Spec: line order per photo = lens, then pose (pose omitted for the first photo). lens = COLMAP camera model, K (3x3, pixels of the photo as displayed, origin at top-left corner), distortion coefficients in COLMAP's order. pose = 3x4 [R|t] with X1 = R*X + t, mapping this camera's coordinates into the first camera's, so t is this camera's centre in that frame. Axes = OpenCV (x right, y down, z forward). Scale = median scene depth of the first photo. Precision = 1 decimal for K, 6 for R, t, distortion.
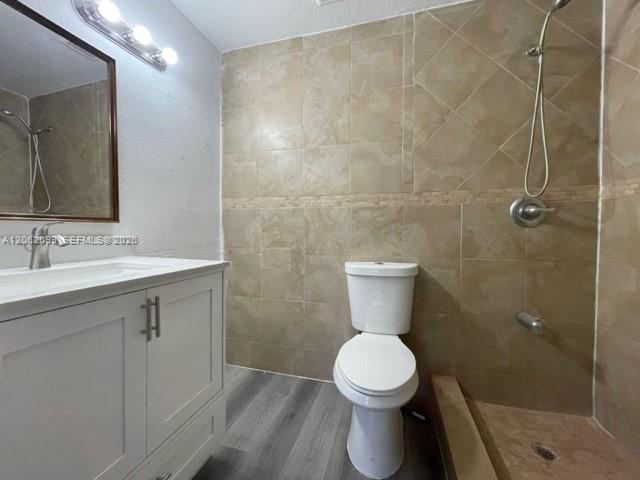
lens RADIAL K [[259.5, 0, 321.2], [0, 259.5, 235.9], [0, 0, 1]] dist [-0.002204, 0.000568]
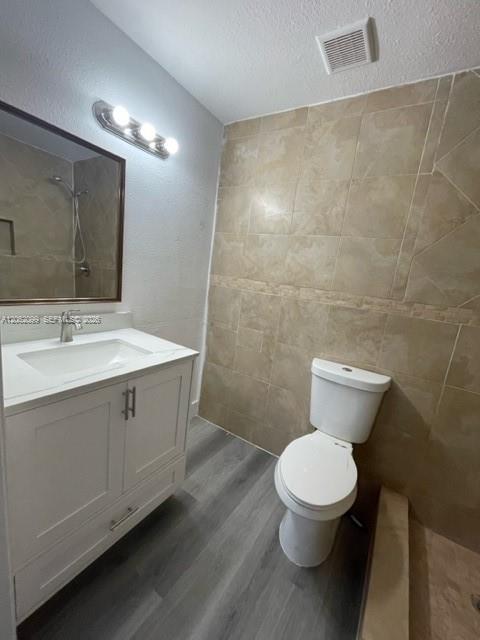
lens RADIAL K [[259.5, 0, 243.2], [0, 259.5, 324.0], [0, 0, 1]] dist [-0.002204, 0.000568]
pose [[0.952181, 0.162861, -0.258512, 0.072235], [-0.123548, 0.979069, 0.161741, -0.160665], [0.279442, -0.122068, 0.952371, -0.011641]]
